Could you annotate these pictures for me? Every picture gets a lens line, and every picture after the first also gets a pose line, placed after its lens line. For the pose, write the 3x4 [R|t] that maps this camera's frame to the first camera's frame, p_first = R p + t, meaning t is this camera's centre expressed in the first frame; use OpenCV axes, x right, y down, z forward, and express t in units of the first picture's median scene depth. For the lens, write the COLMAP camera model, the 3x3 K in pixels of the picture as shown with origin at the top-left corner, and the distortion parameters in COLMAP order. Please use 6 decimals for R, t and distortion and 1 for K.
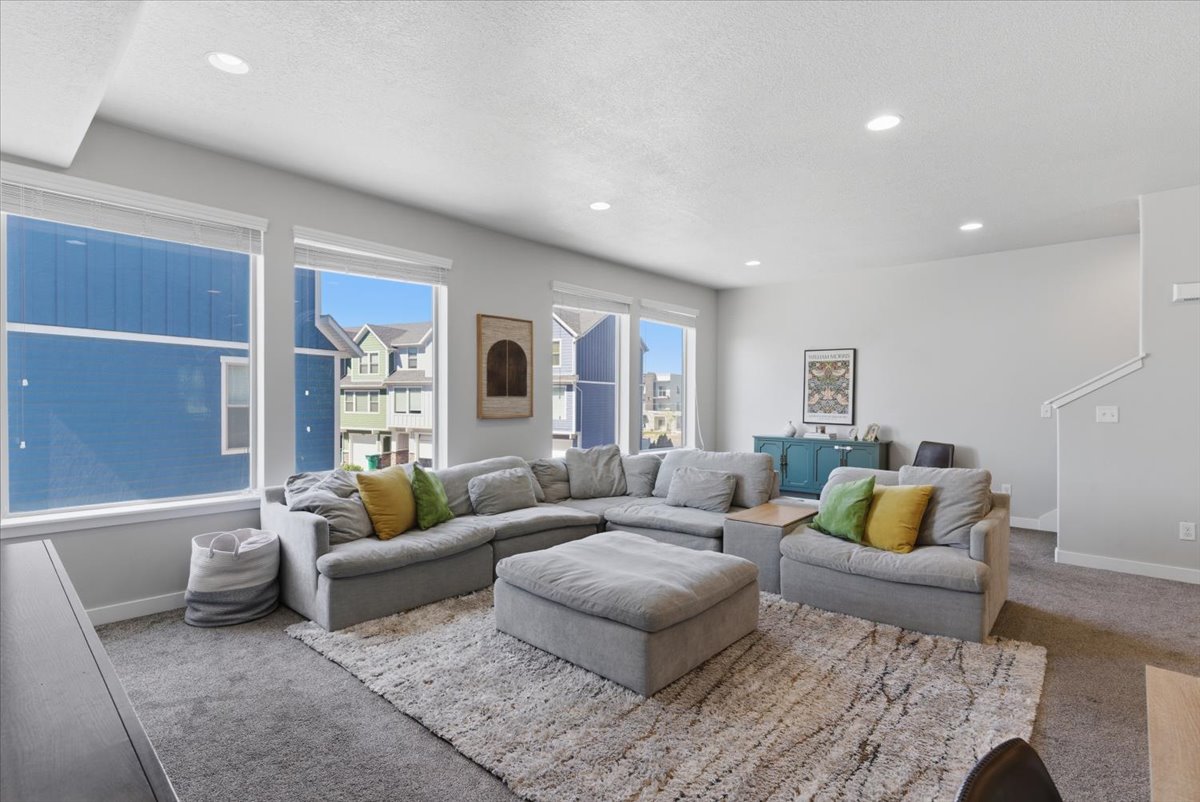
lens RADIAL K [[580.1, 0, 611.0], [0, 580.1, 405.4], [0, 0, 1]] dist [-0.005948, 0.003297]
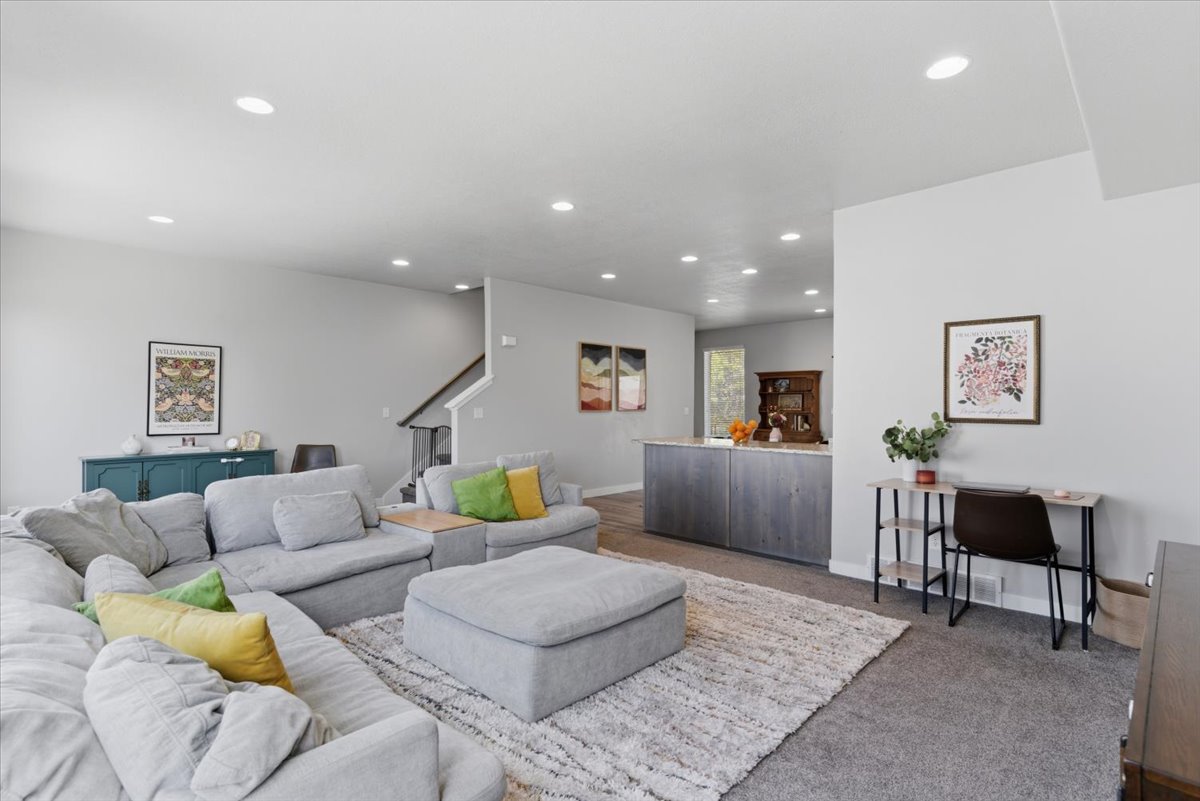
lens RADIAL K [[580.1, 0, 587.5], [0, 580.1, 394.8], [0, 0, 1]] dist [-0.005948, 0.003297]
pose [[0.060226, 0.009145, 0.998143, -0.416678], [0.012651, 0.999871, -0.009924, -0.009521], [-0.998105, 0.013225, 0.060102, 0.388624]]
